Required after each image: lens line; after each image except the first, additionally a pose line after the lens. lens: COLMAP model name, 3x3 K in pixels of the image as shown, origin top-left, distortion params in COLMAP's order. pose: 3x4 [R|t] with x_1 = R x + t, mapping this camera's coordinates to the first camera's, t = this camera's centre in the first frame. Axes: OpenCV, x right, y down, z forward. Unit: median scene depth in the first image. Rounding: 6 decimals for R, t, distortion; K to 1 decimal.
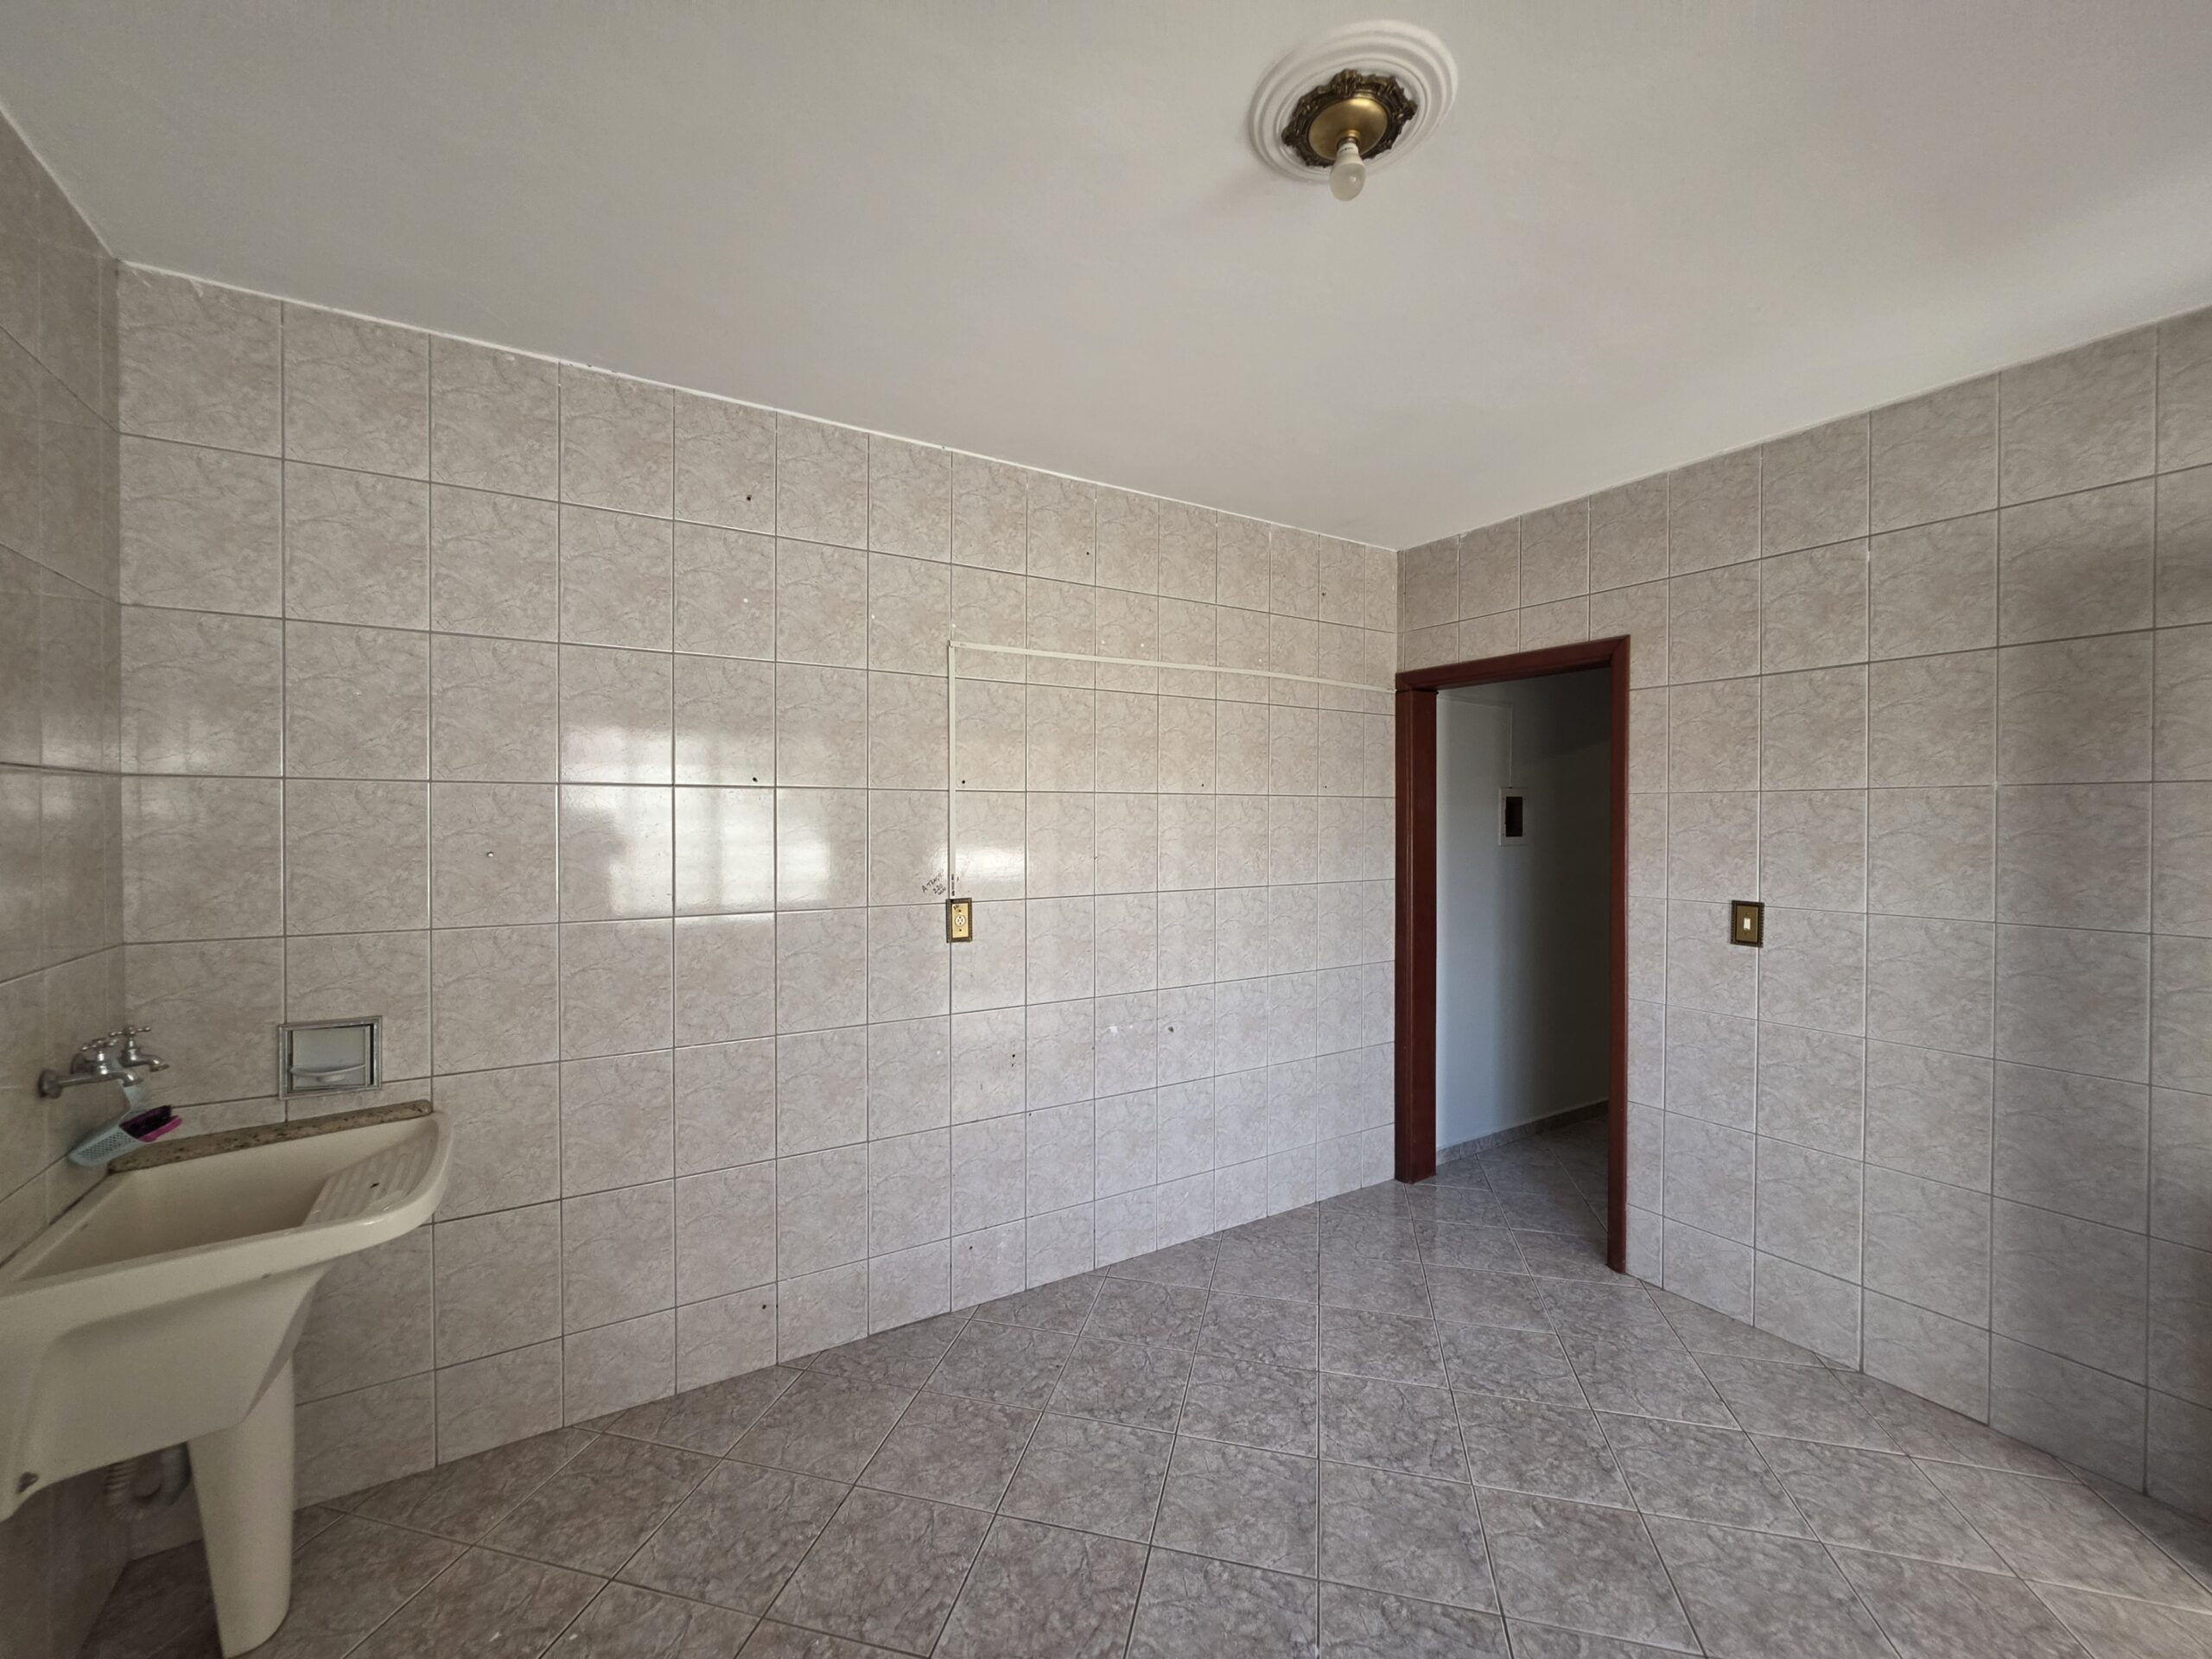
lens RADIAL K [[913.6, 0, 1094.2], [0, 913.6, 822.4], [0, 0, 1]] dist [0.002123, 0.000481]
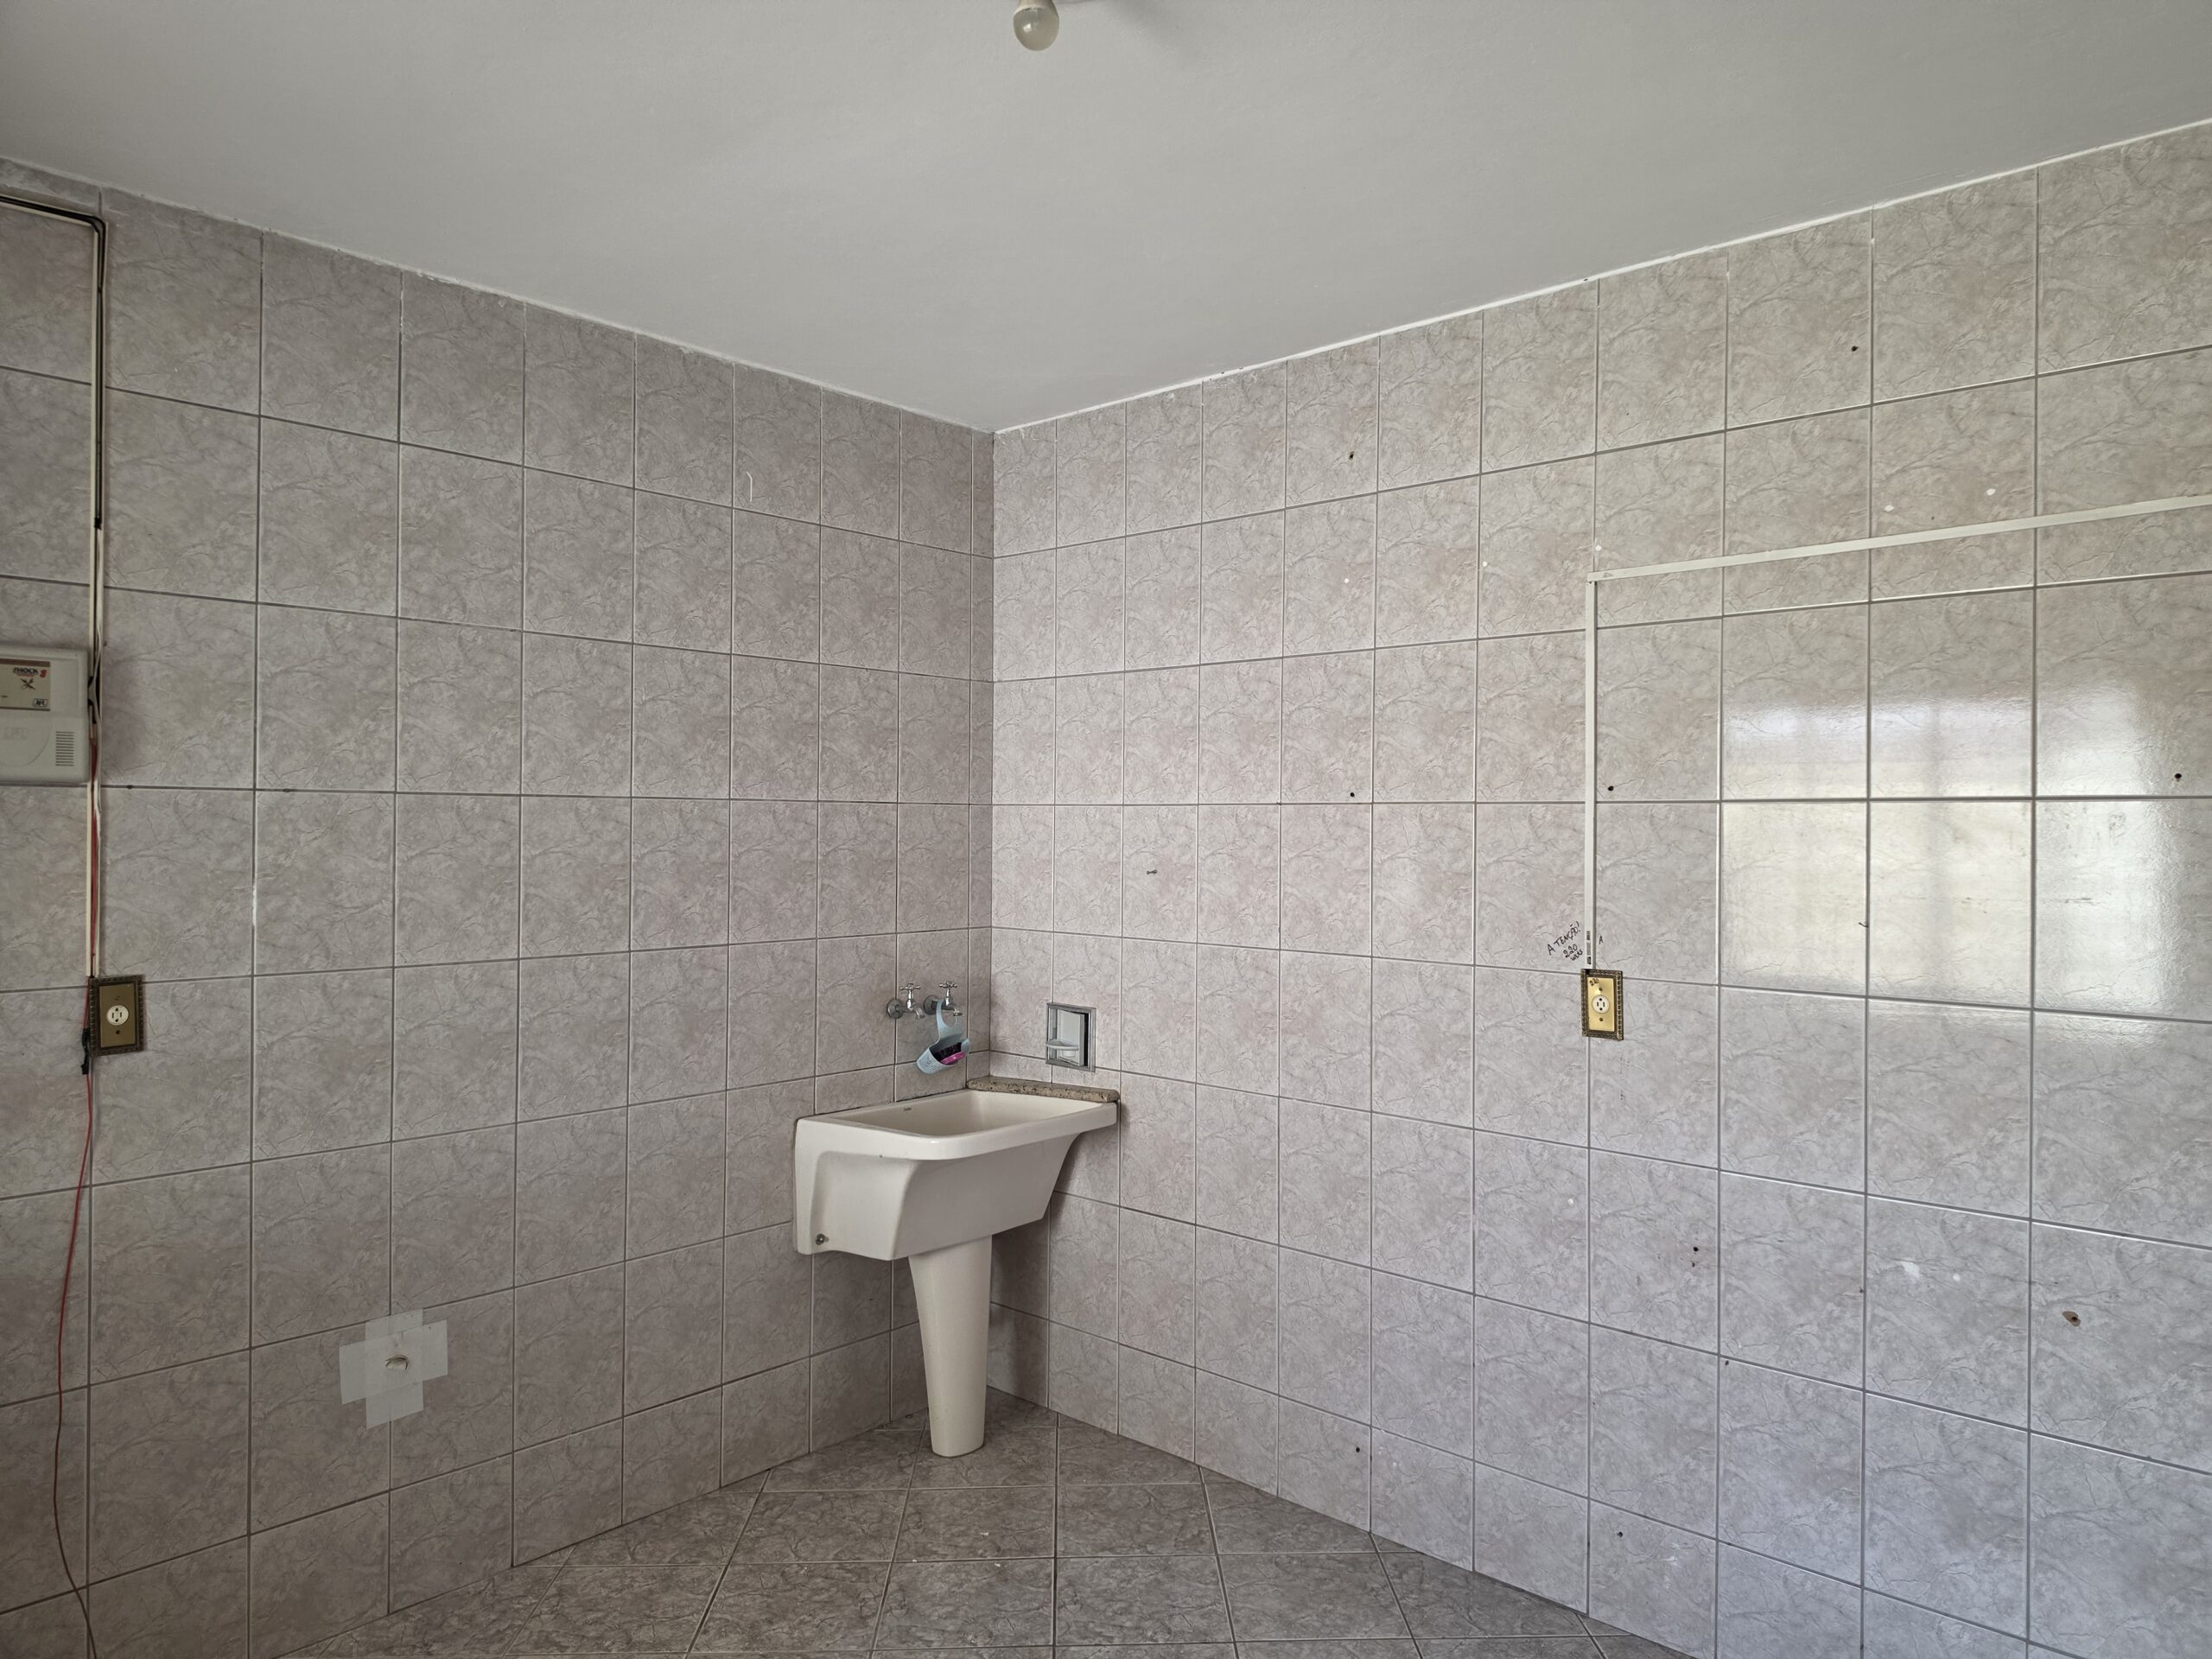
lens RADIAL K [[1512.1, 0, 1096.8], [0, 1512.1, 824.2], [0, 0, 1]] dist [0.056106, -0.026158]
pose [[0.265241, -0.004946, -0.964169, 0.856920], [-0.017440, 0.999799, -0.009926, -0.002437], [0.964024, 0.019447, 0.265102, 0.403707]]
